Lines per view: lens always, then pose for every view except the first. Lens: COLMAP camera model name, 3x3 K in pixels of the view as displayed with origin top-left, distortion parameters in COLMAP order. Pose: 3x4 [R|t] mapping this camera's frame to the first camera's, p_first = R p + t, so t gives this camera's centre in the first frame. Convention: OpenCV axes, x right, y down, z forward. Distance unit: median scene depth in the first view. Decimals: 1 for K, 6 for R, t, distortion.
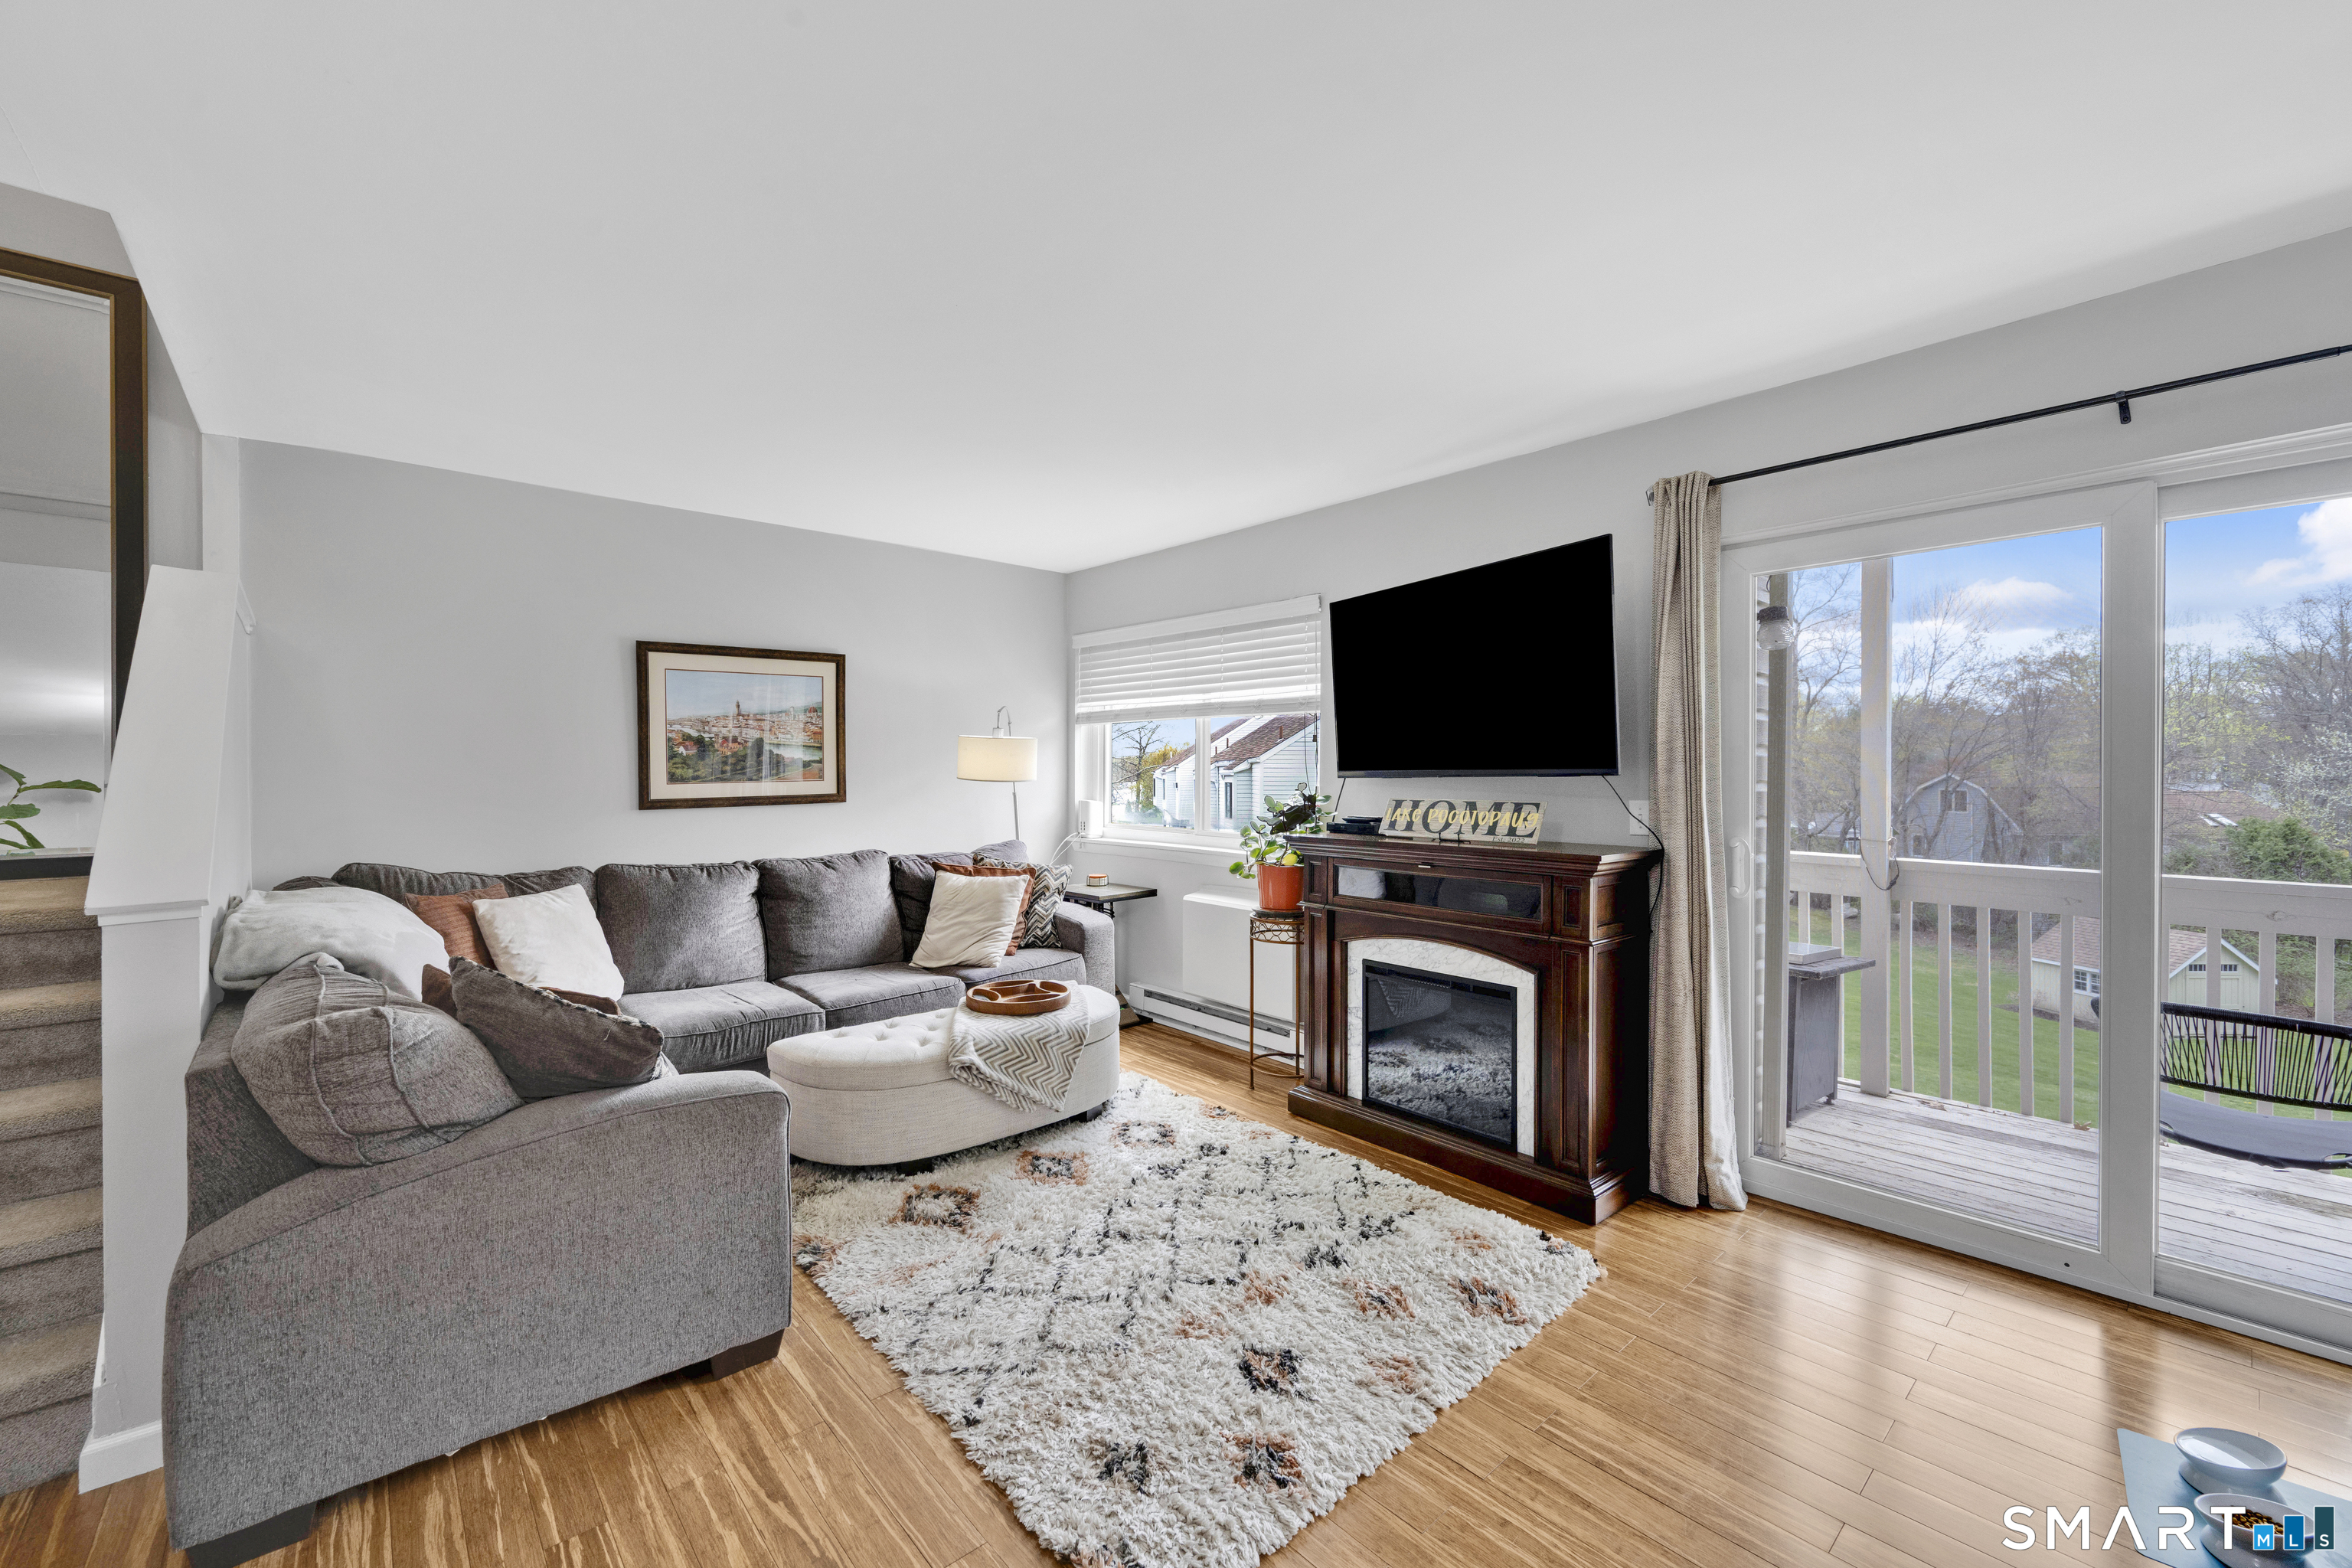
lens RADIAL K [[949.6, 0, 1176.0], [0, 949.6, 784.0], [0, 0, 1]] dist [0.001747, -0.000167]
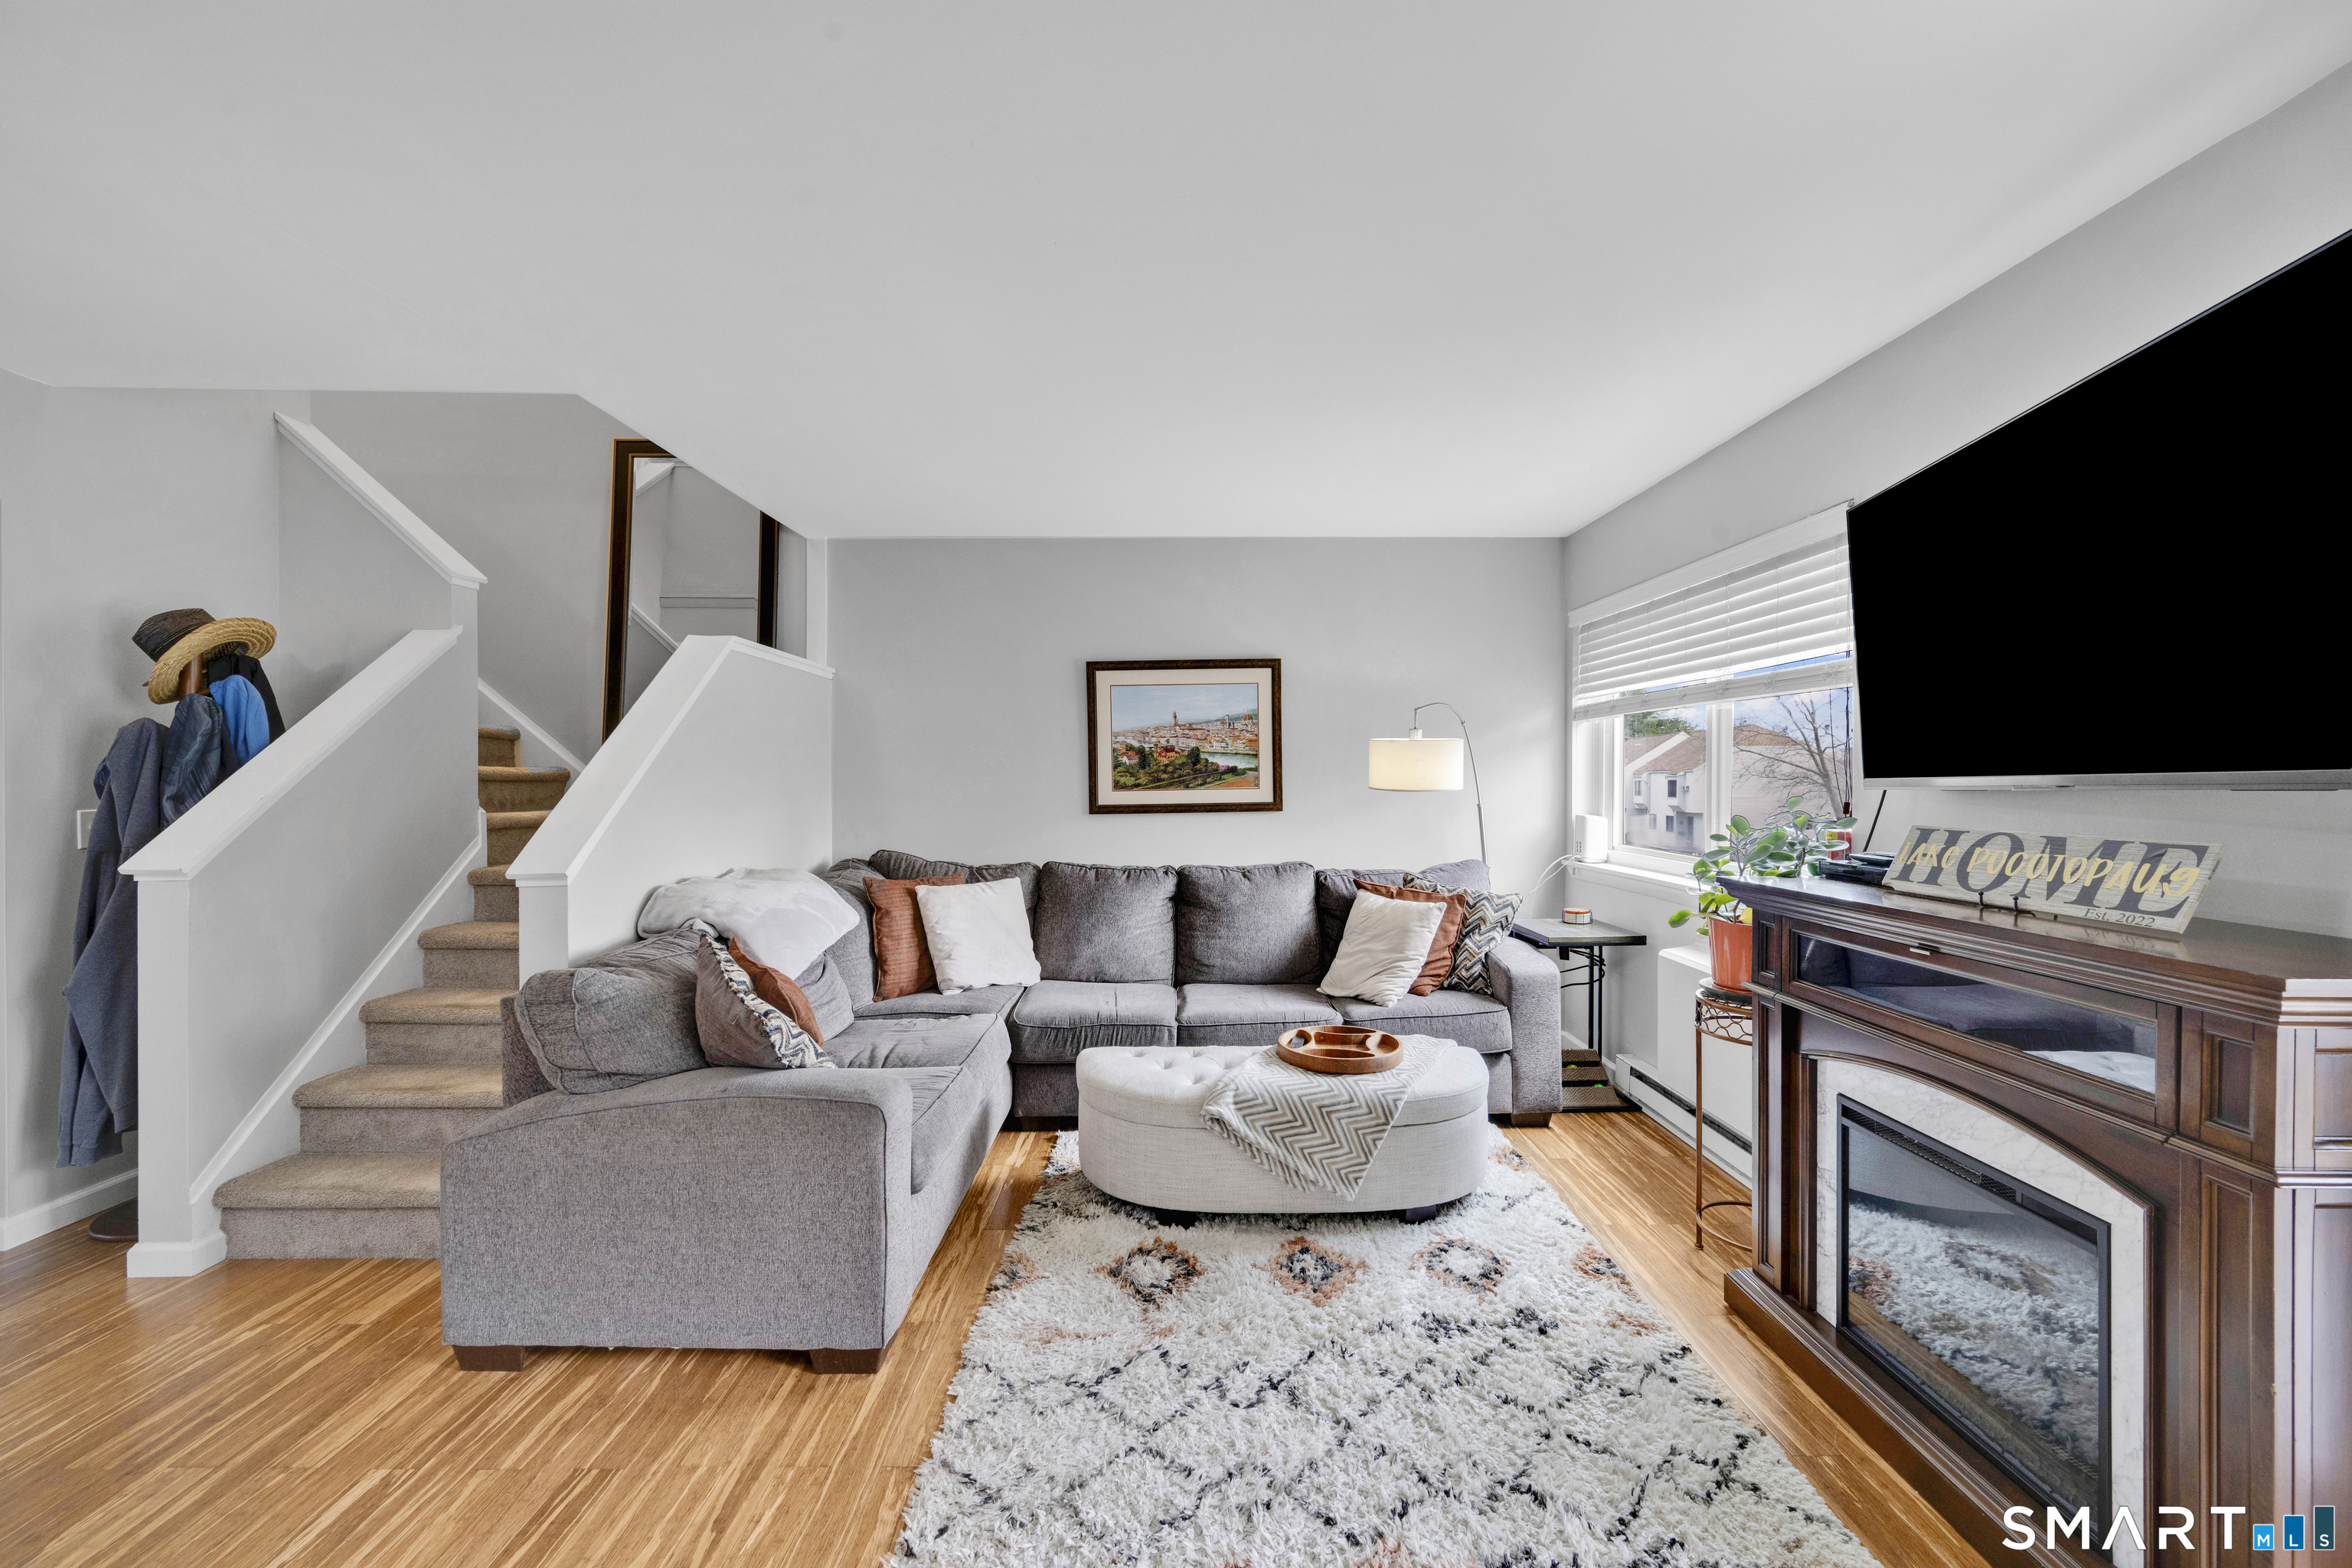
lens RADIAL K [[940.6, 0, 1201.2], [0, 940.6, 784.9], [0, 0, 1]] dist [-0.001150, -0.000015]
pose [[0.753830, 0.003567, -0.657059, 0.256816], [-0.007973, 0.999961, -0.003719, -0.003873], [0.657021, 0.008043, 0.753830, 0.262306]]
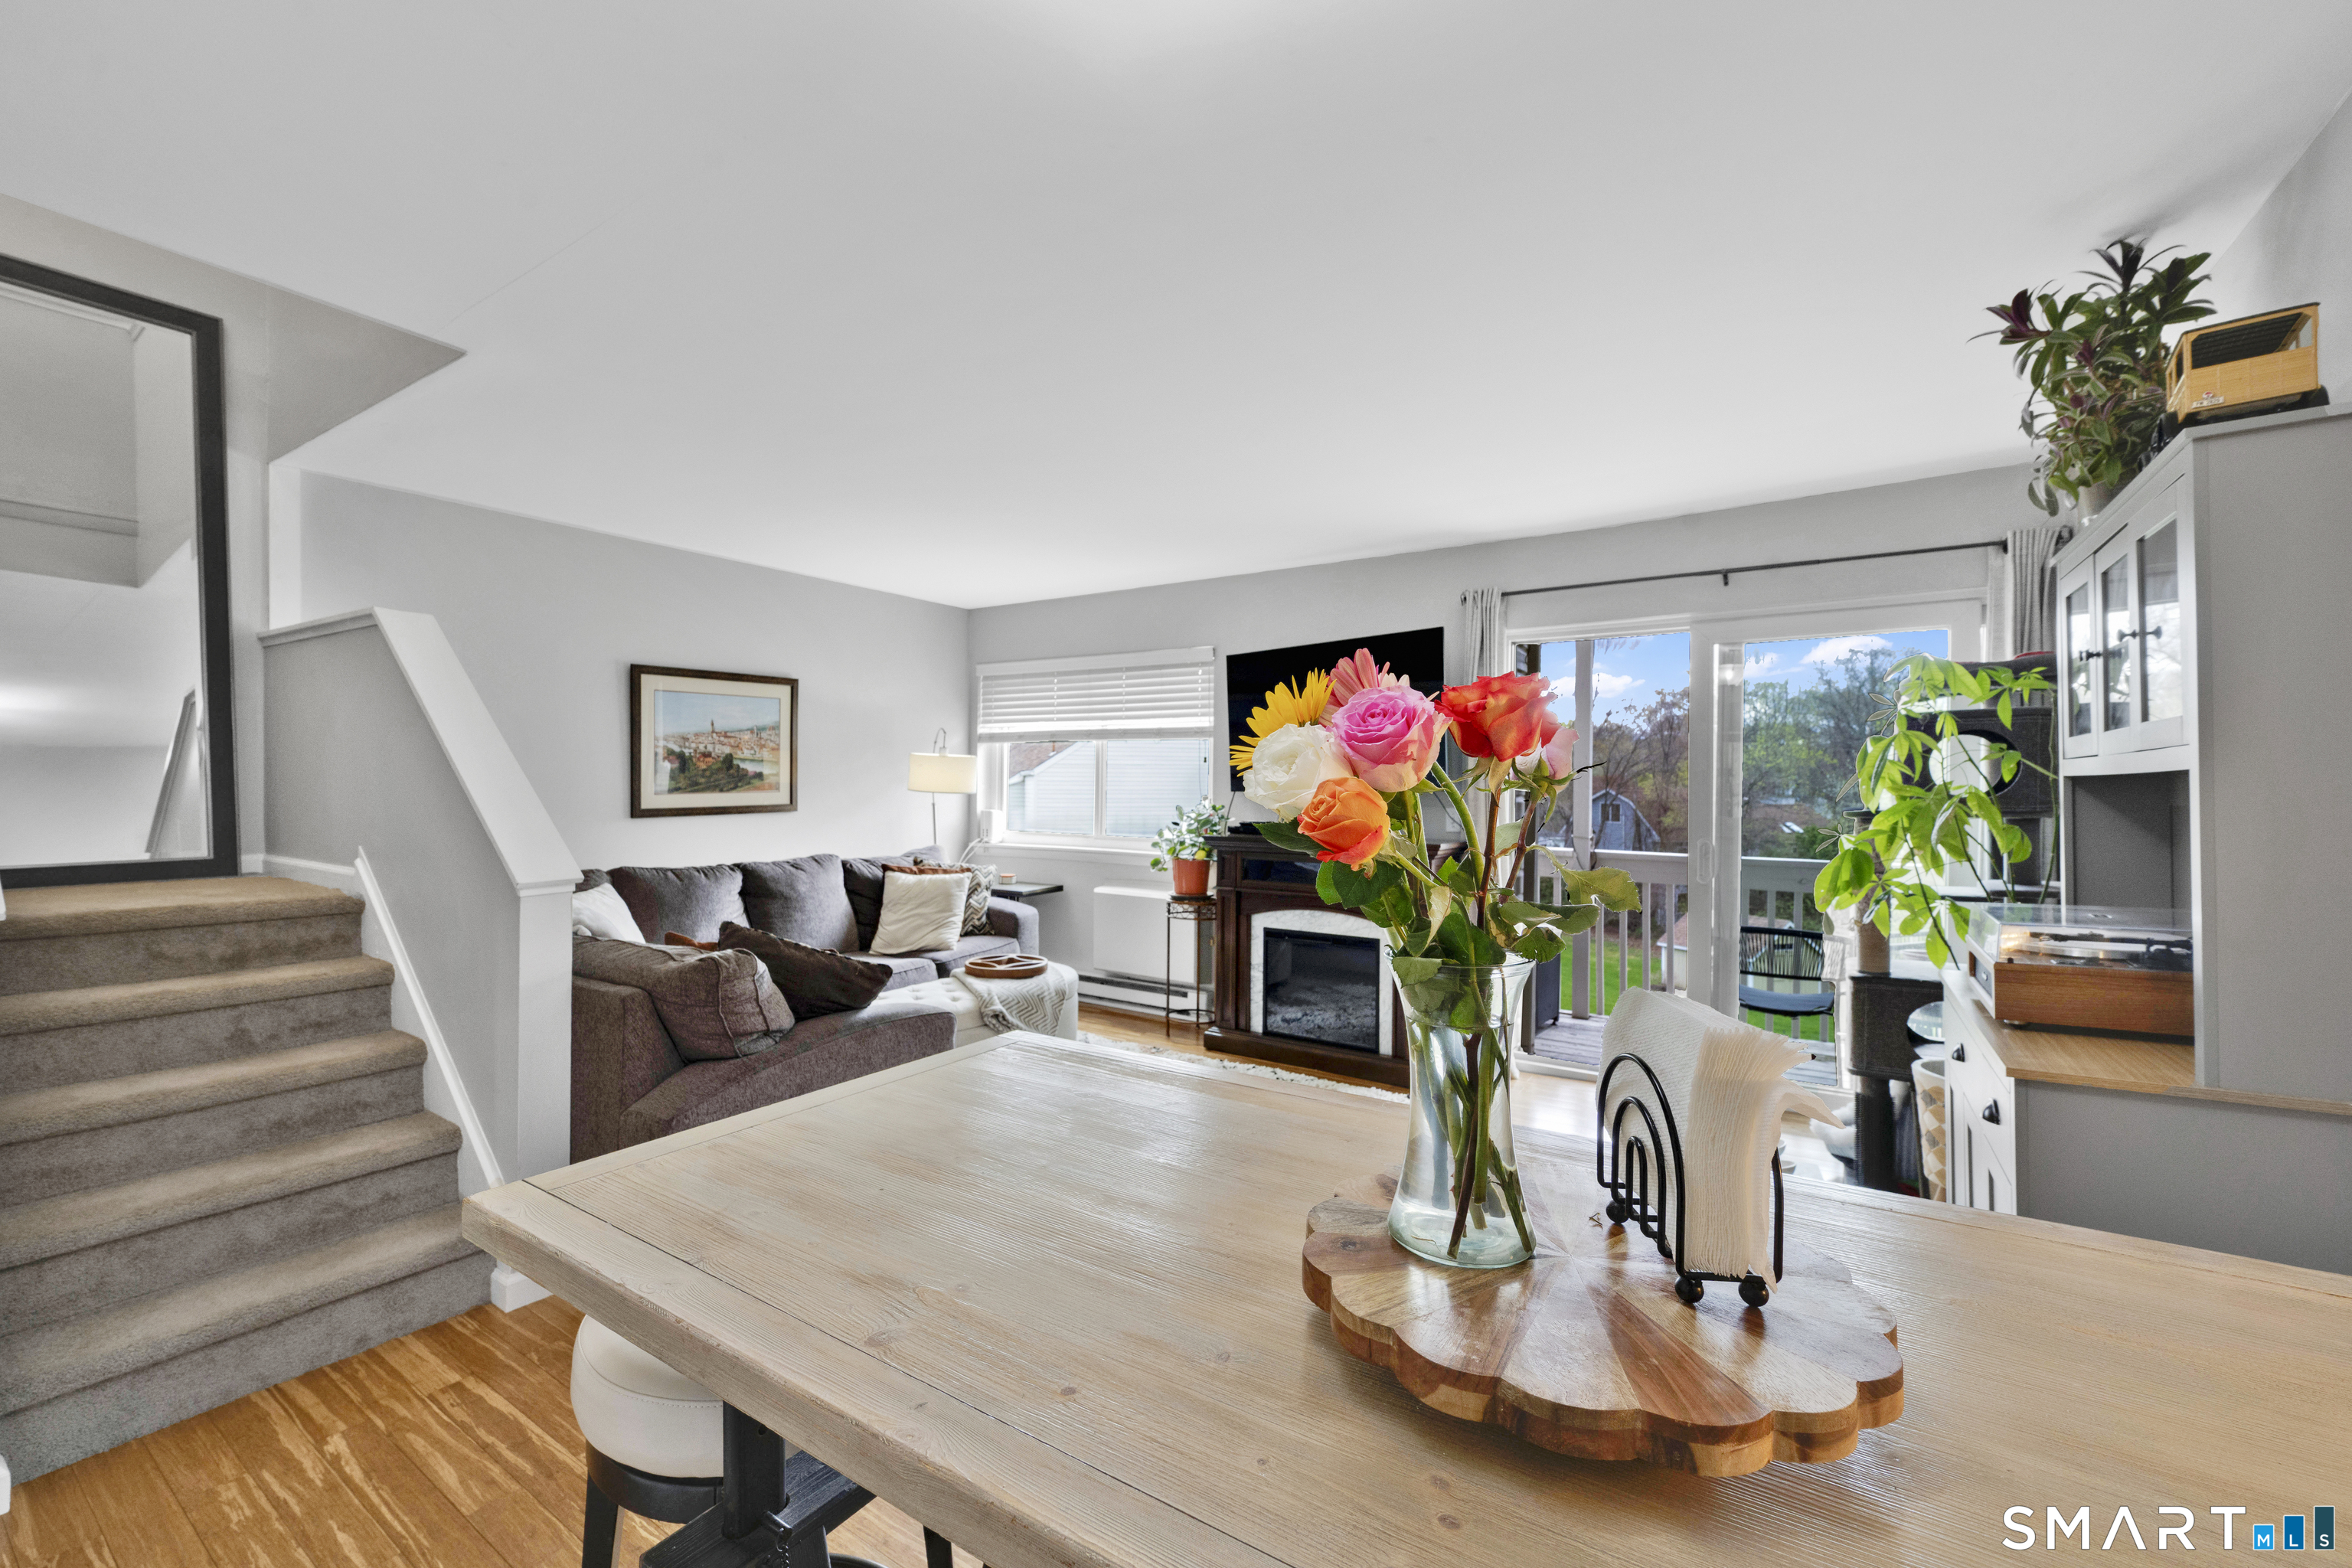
lens RADIAL K [[983.2, 0, 1188.9], [0, 983.2, 803.9], [0, 0, 1]] dist [0.001542, 0.000031]
pose [[0.960853, 0.000578, 0.277058, -0.264748], [-0.002653, 0.999971, 0.007117, 0.001073], [-0.277046, -0.007574, 0.960827, -0.274313]]
